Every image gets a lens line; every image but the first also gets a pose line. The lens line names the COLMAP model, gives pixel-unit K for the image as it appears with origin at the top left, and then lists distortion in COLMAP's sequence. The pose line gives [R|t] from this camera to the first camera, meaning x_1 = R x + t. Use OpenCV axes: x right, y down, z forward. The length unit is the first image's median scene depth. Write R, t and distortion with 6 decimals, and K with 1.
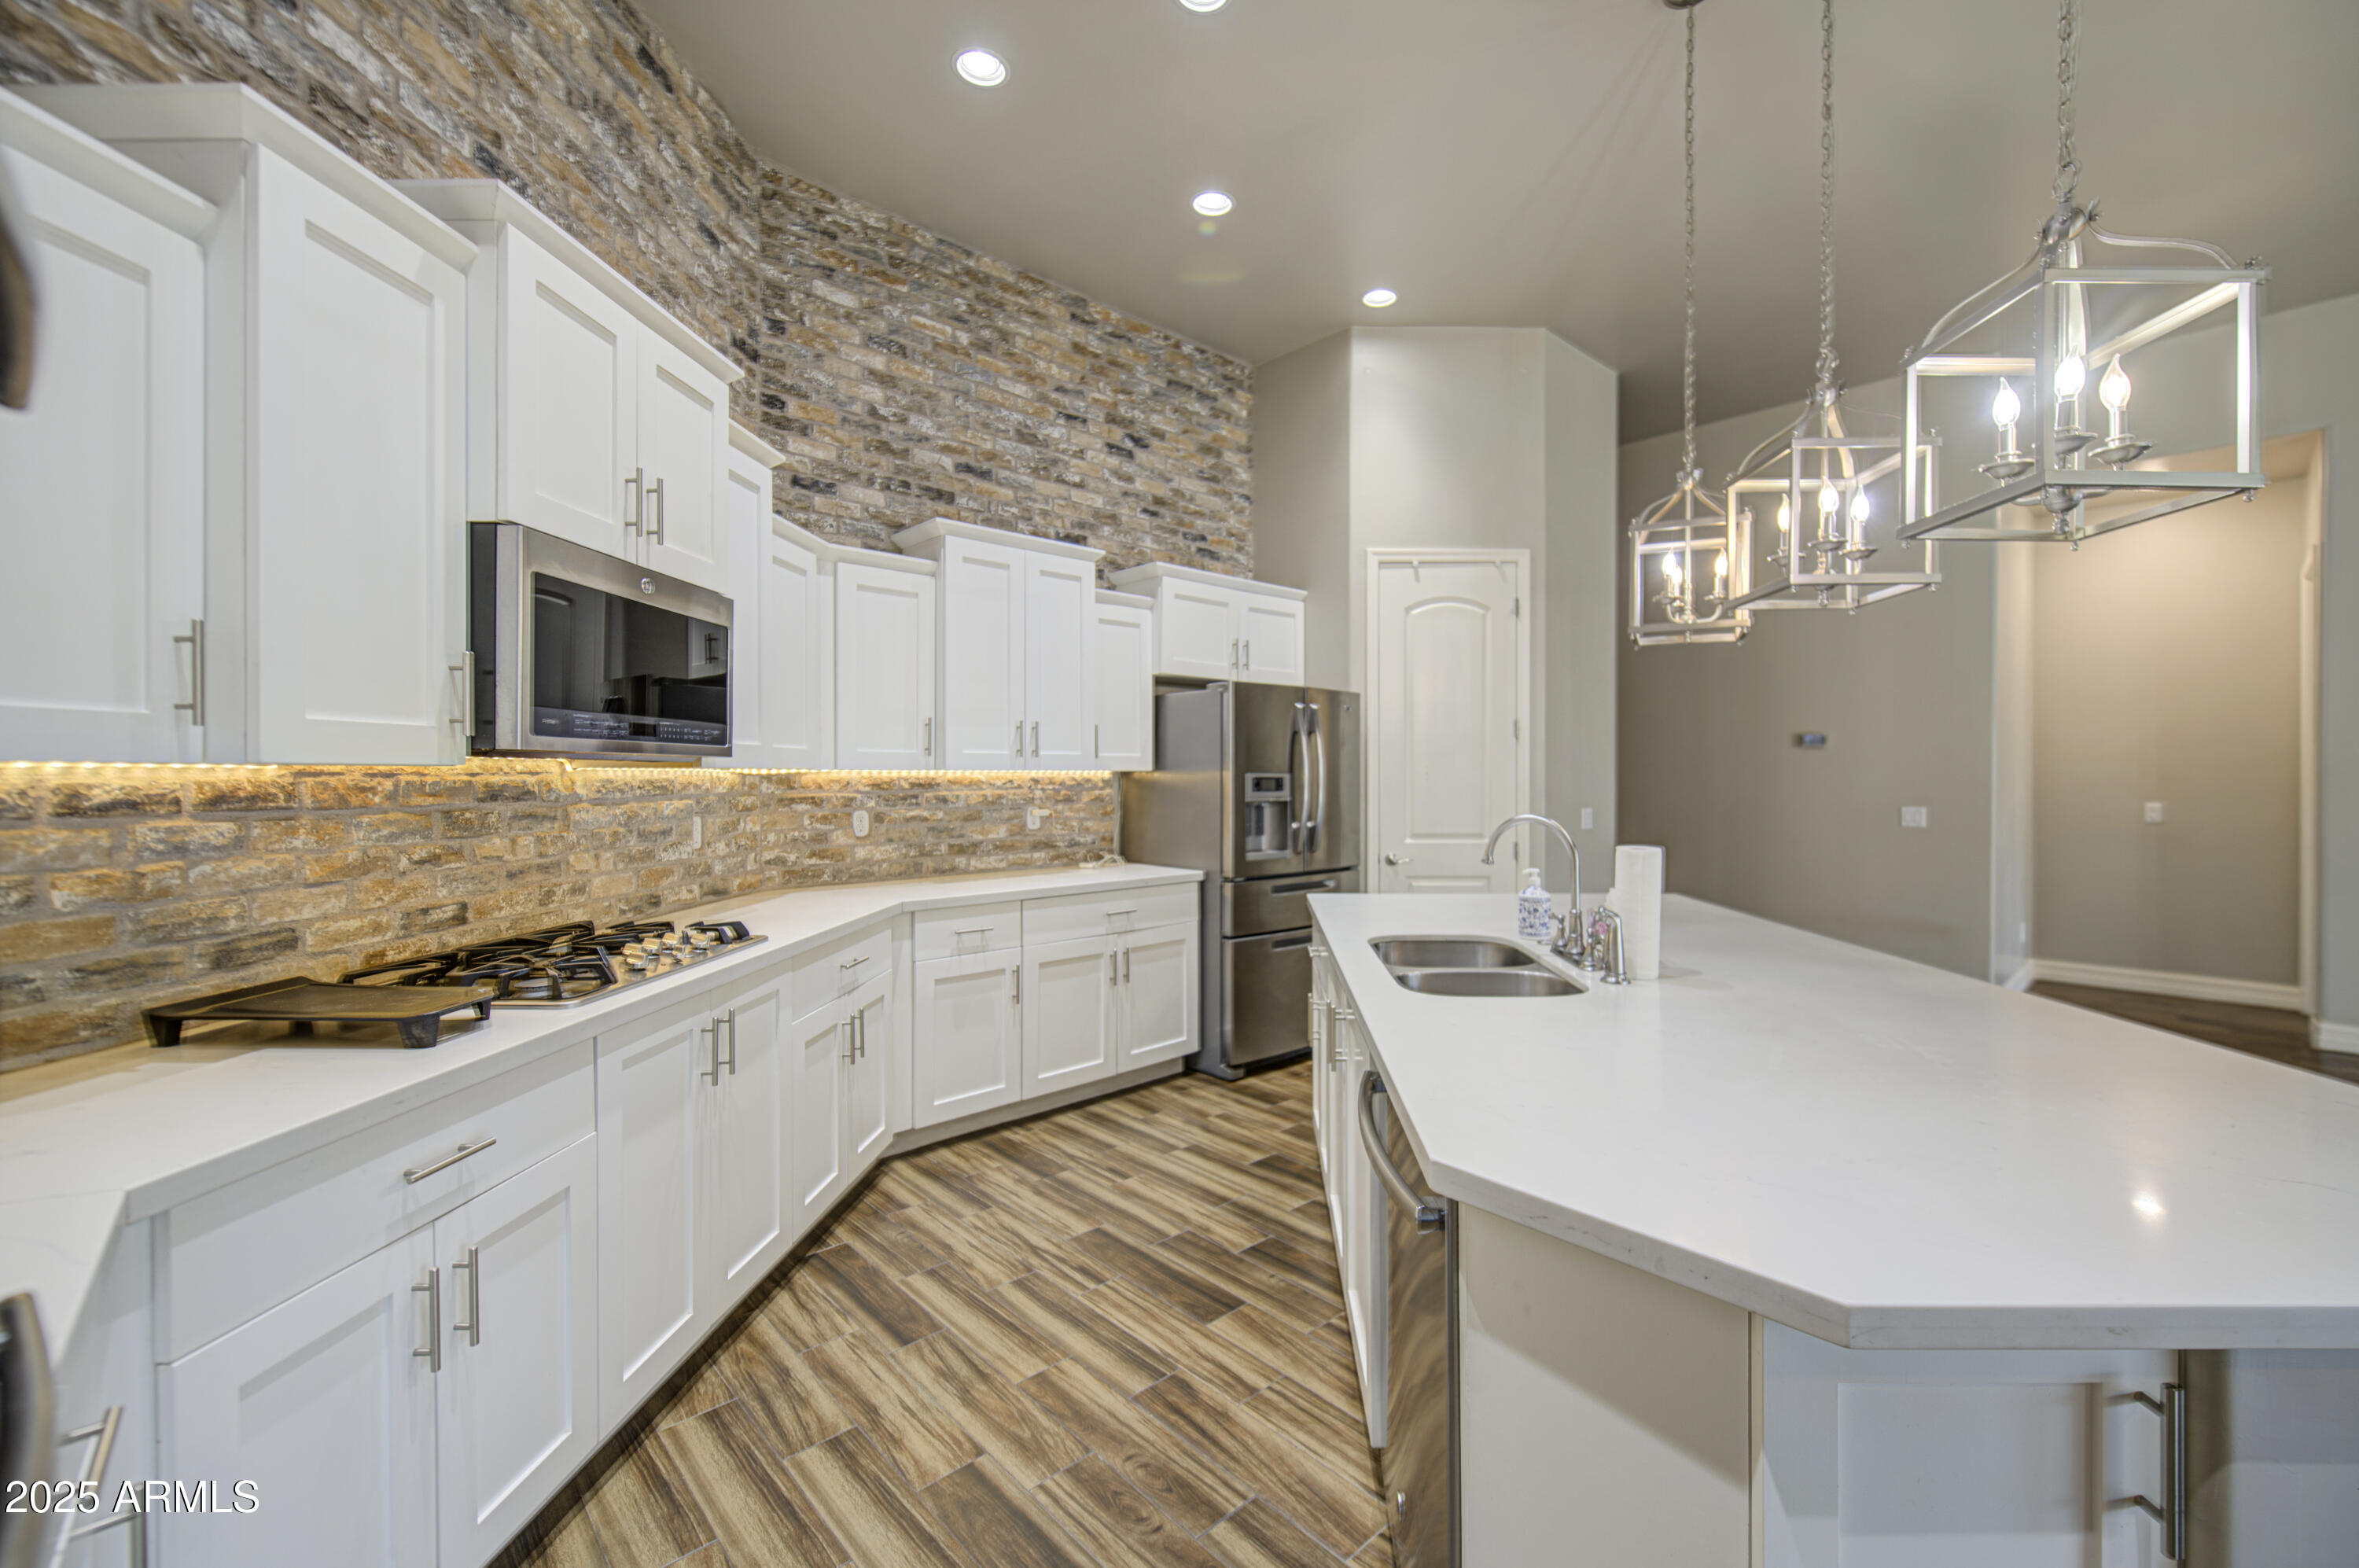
lens RADIAL K [[956.1, 0, 1249.5], [0, 956.1, 793.1], [0, 0, 1]] dist [-0.000569, -0.001266]
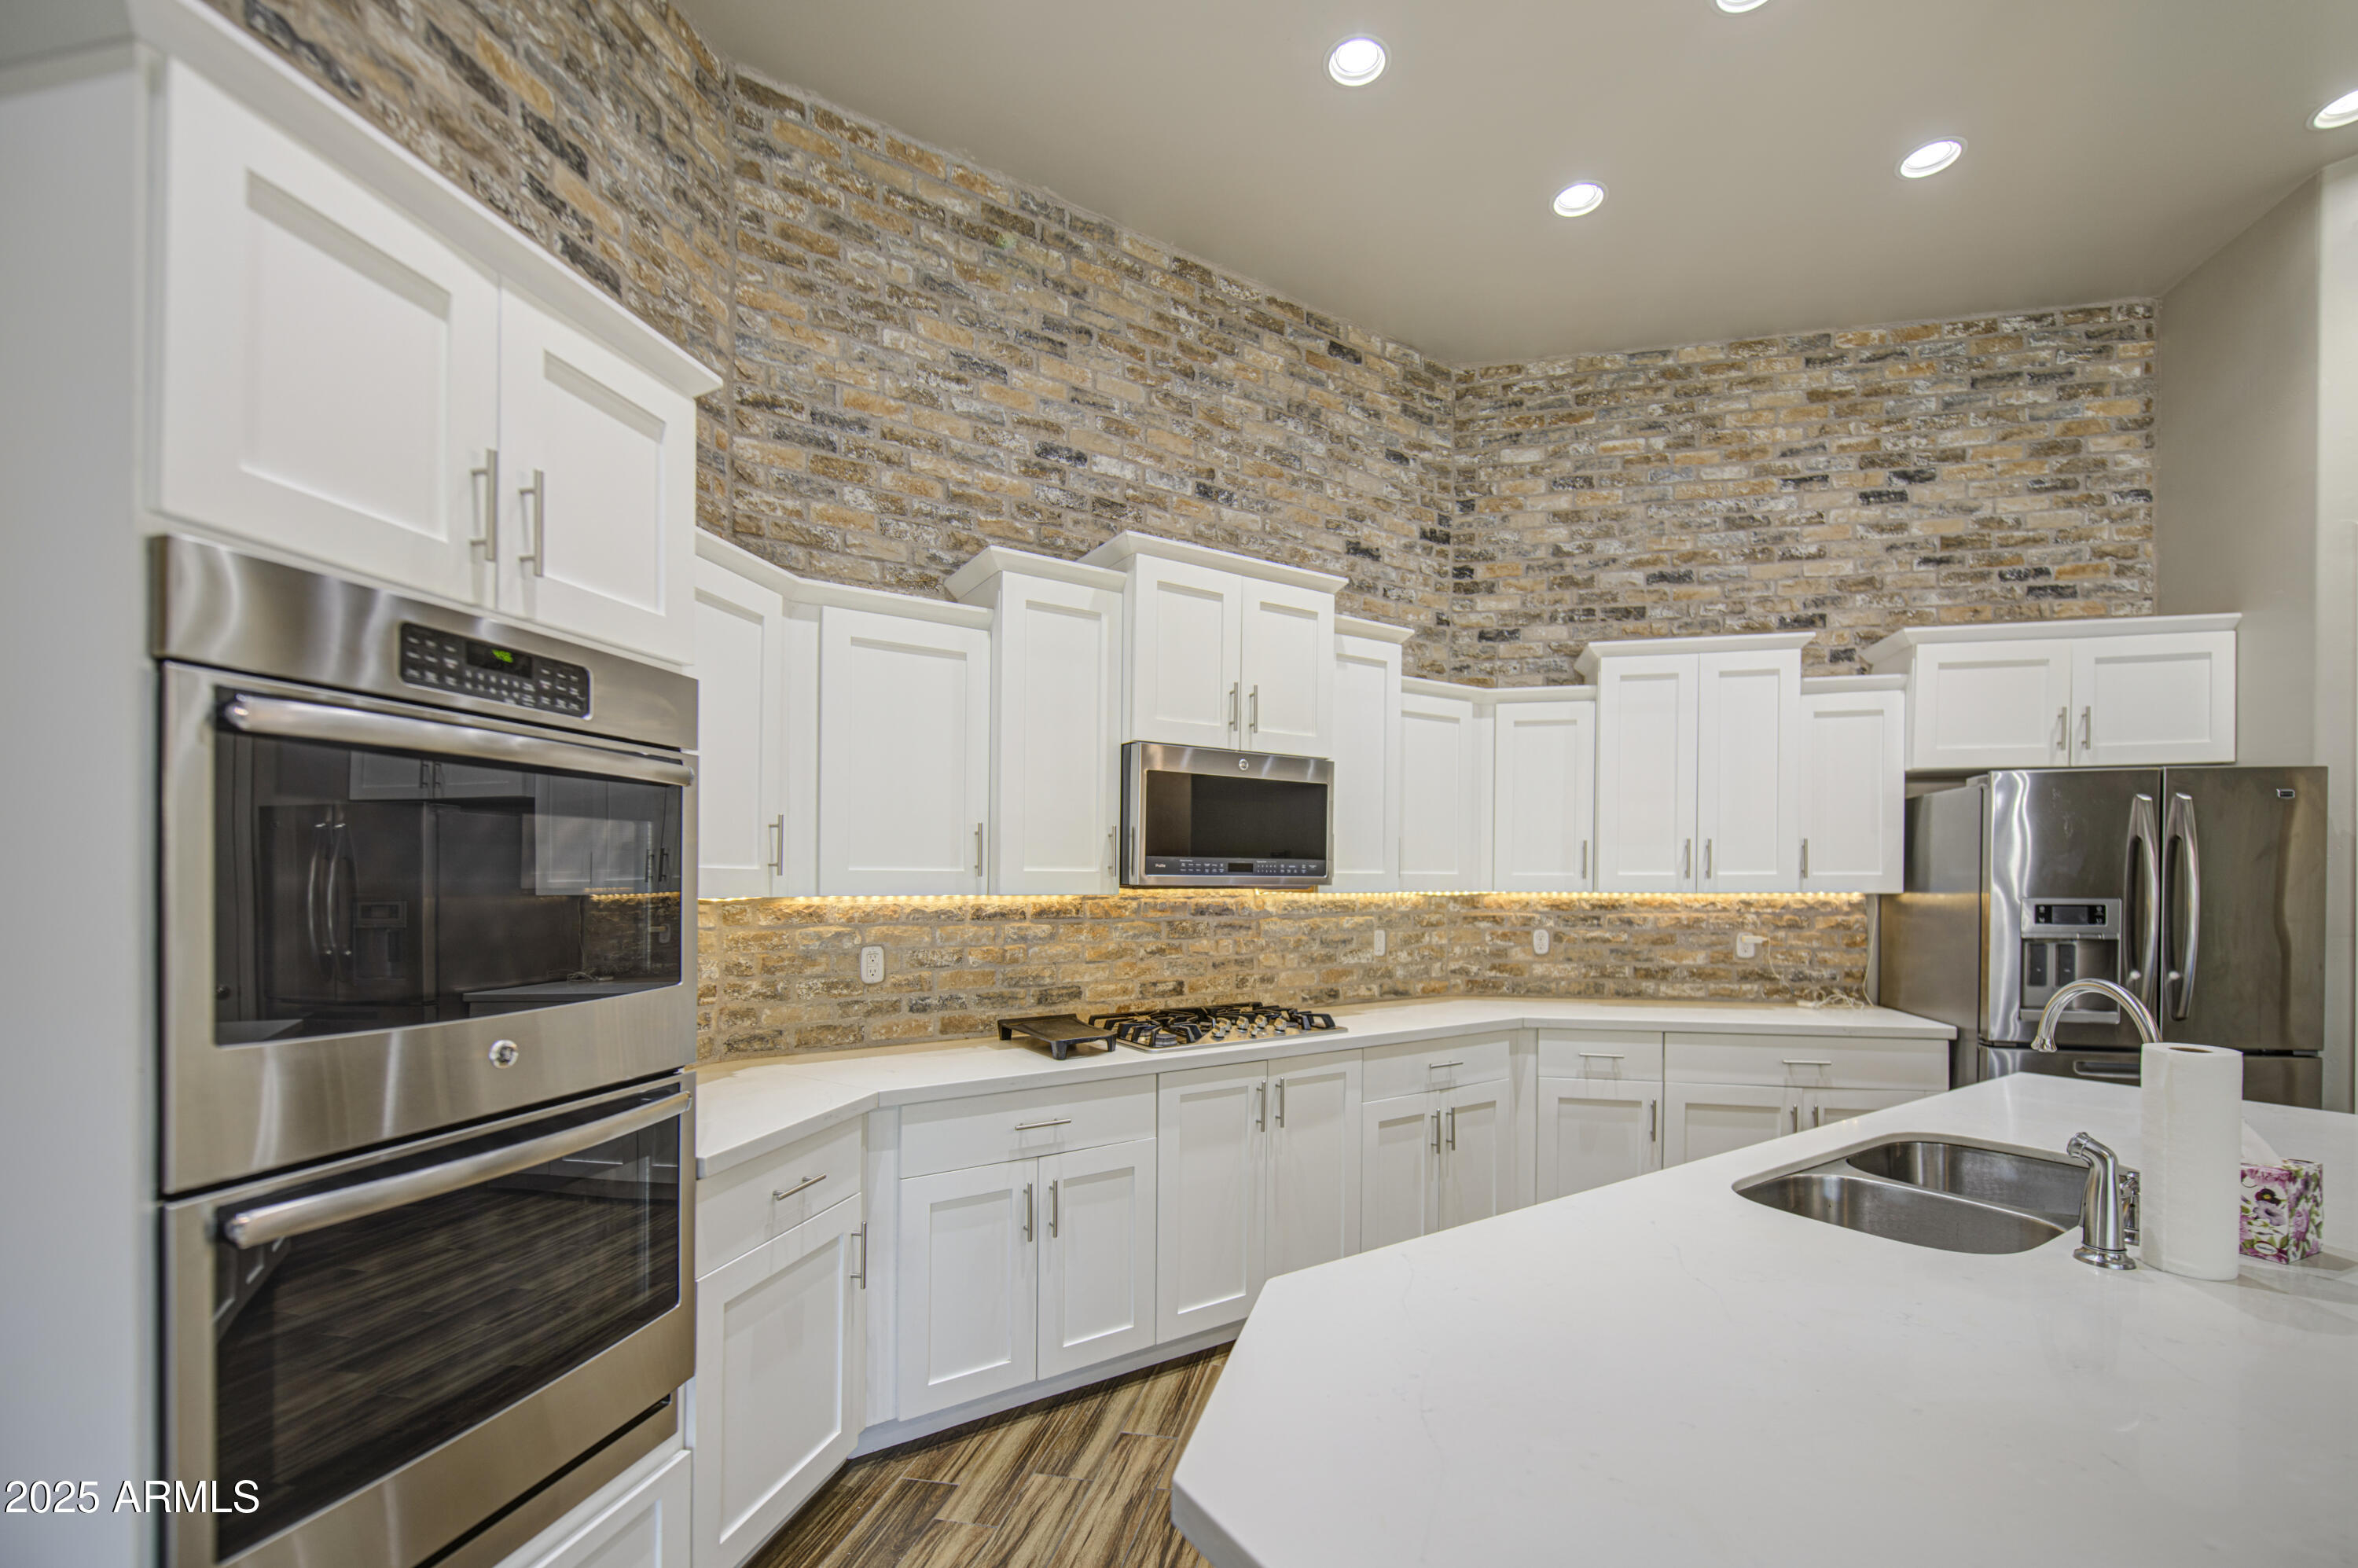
lens RADIAL K [[975.9, 0, 1234.6], [0, 975.9, 894.5], [0, 0, 1]] dist [-0.002608, -0.002587]
pose [[0.554824, 0.013057, -0.831865, 0.335021], [-0.018426, 0.999824, 0.003404, -0.019683], [0.831764, 0.013439, 0.554967, 0.123536]]
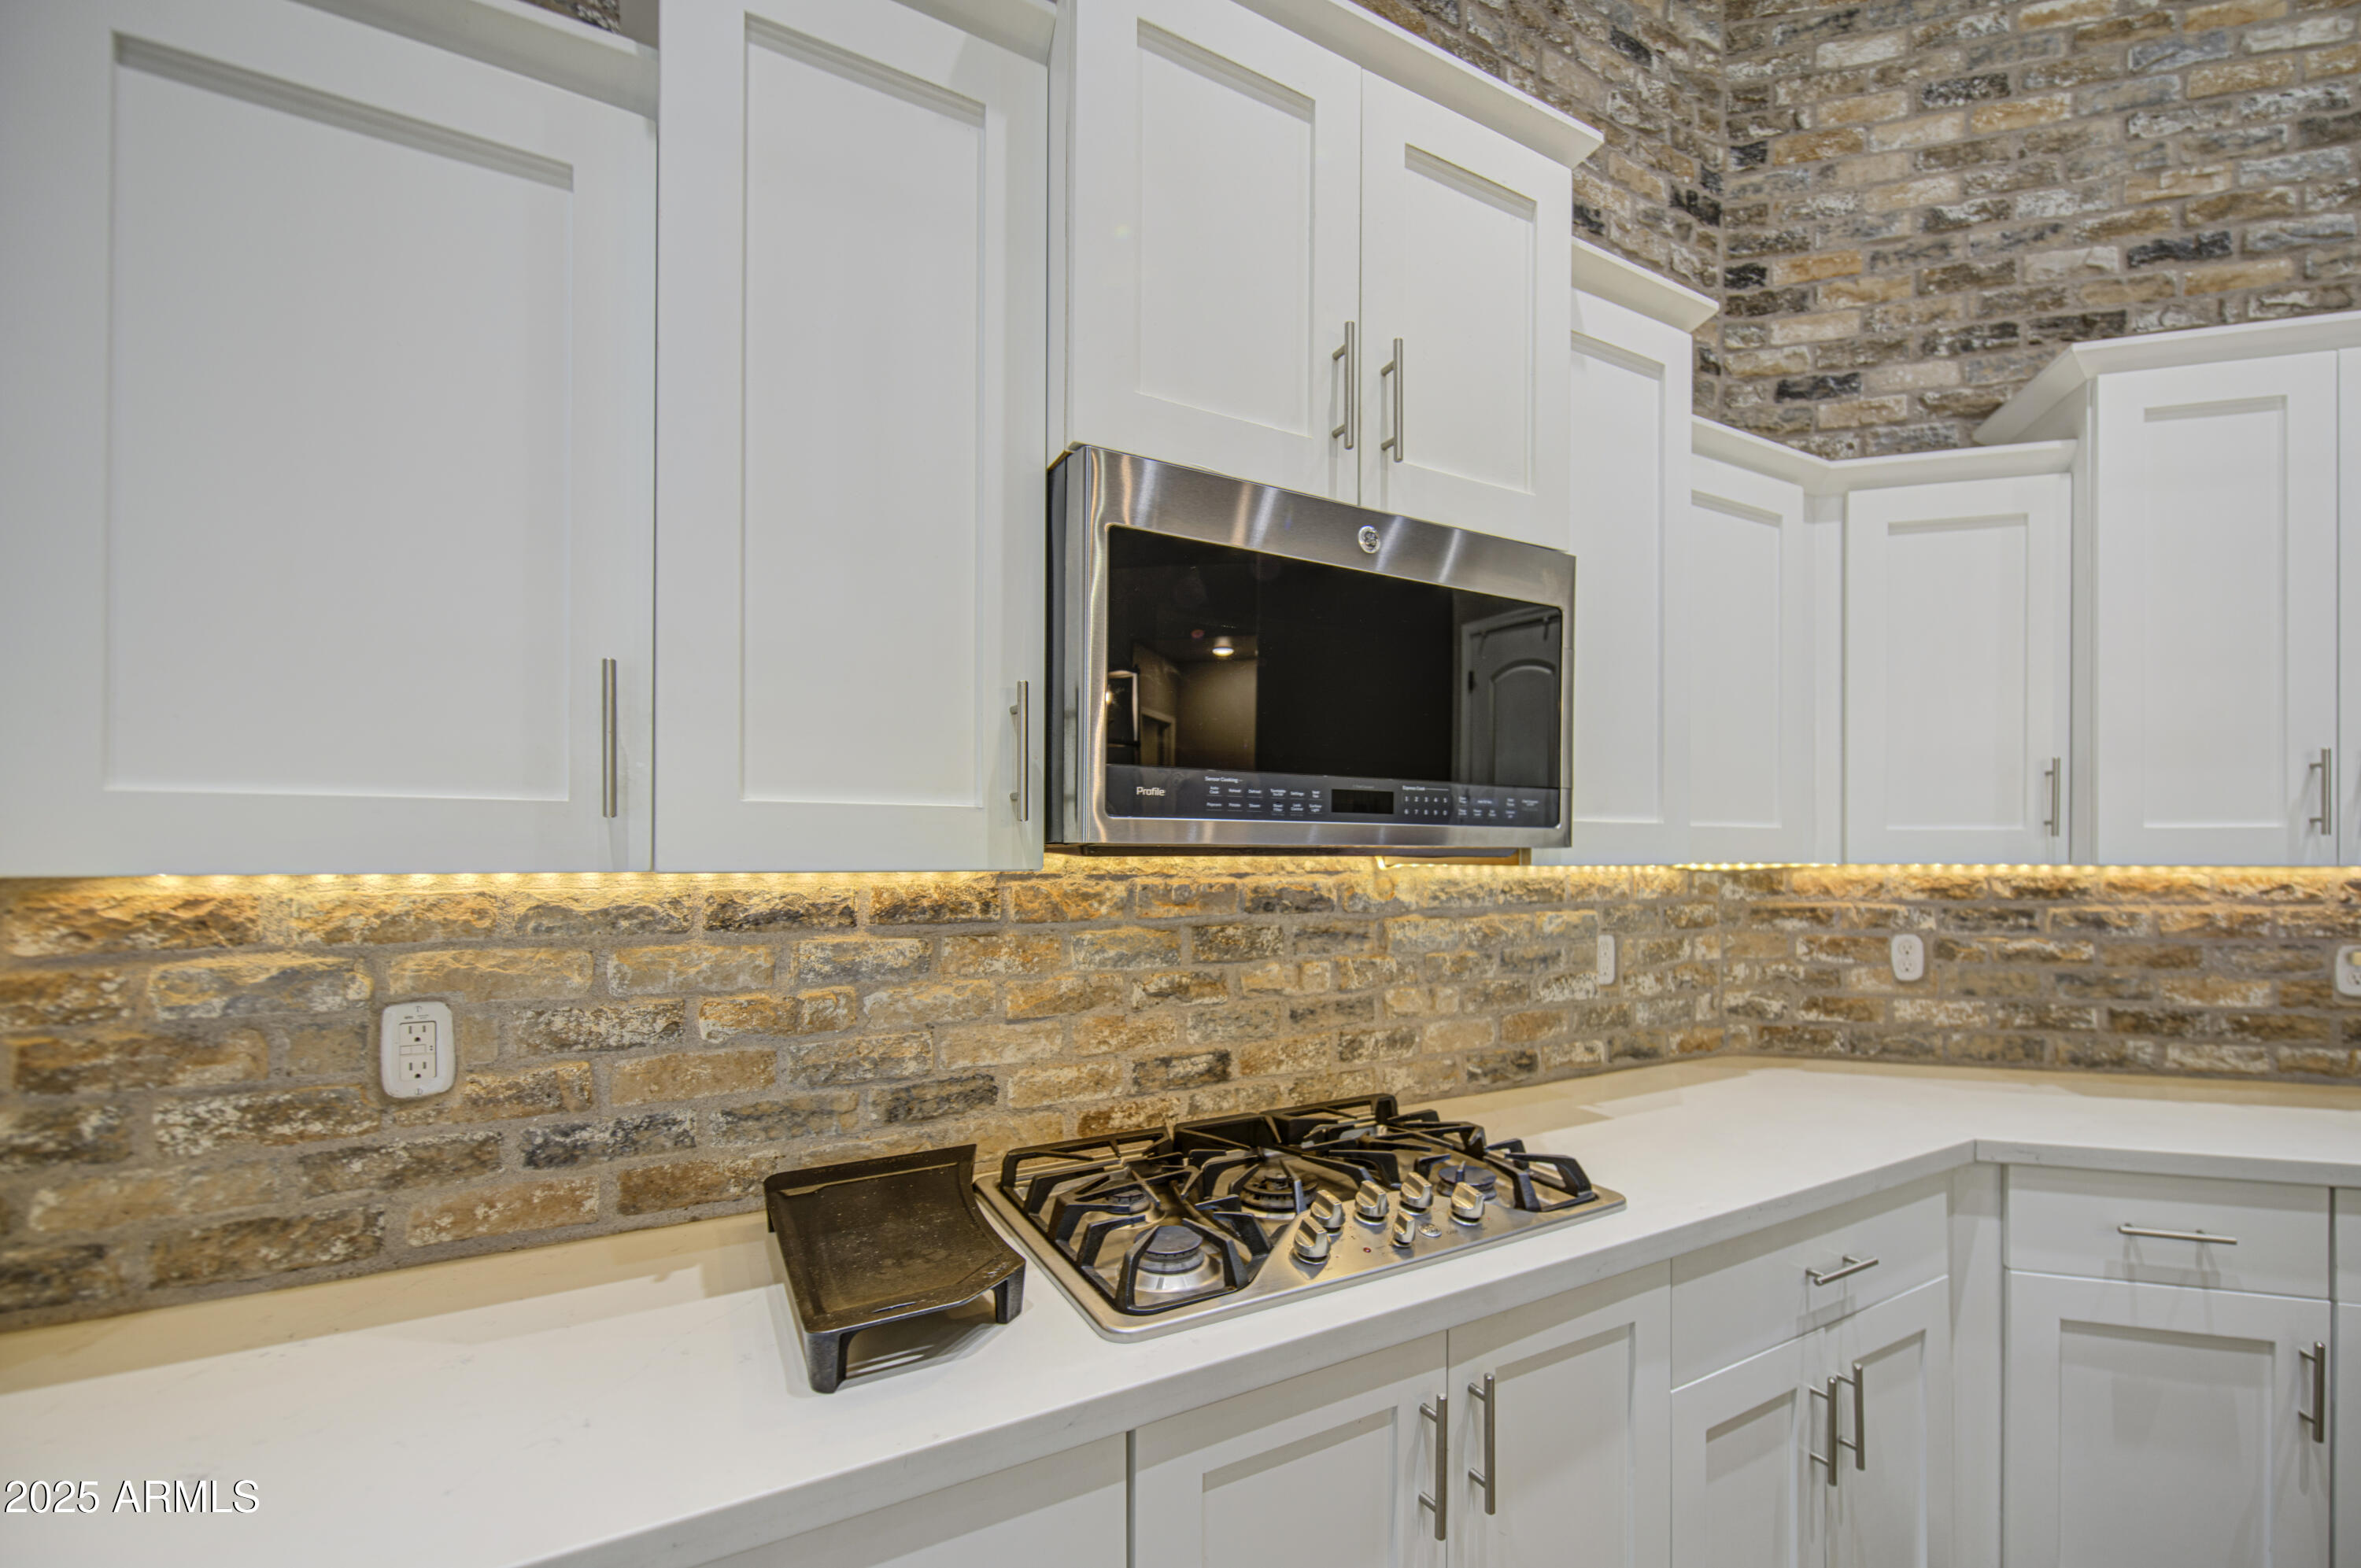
lens RADIAL K [[975.1, 0, 1221.3], [0, 975.1, 848.4], [0, 0, 1]] dist [-0.000858, 0.000042]
pose [[0.489696, -0.005925, -0.871873, -0.112631], [-0.017750, 0.999702, -0.016763, -0.017098], [0.871713, 0.023685, 0.489444, 0.398716]]
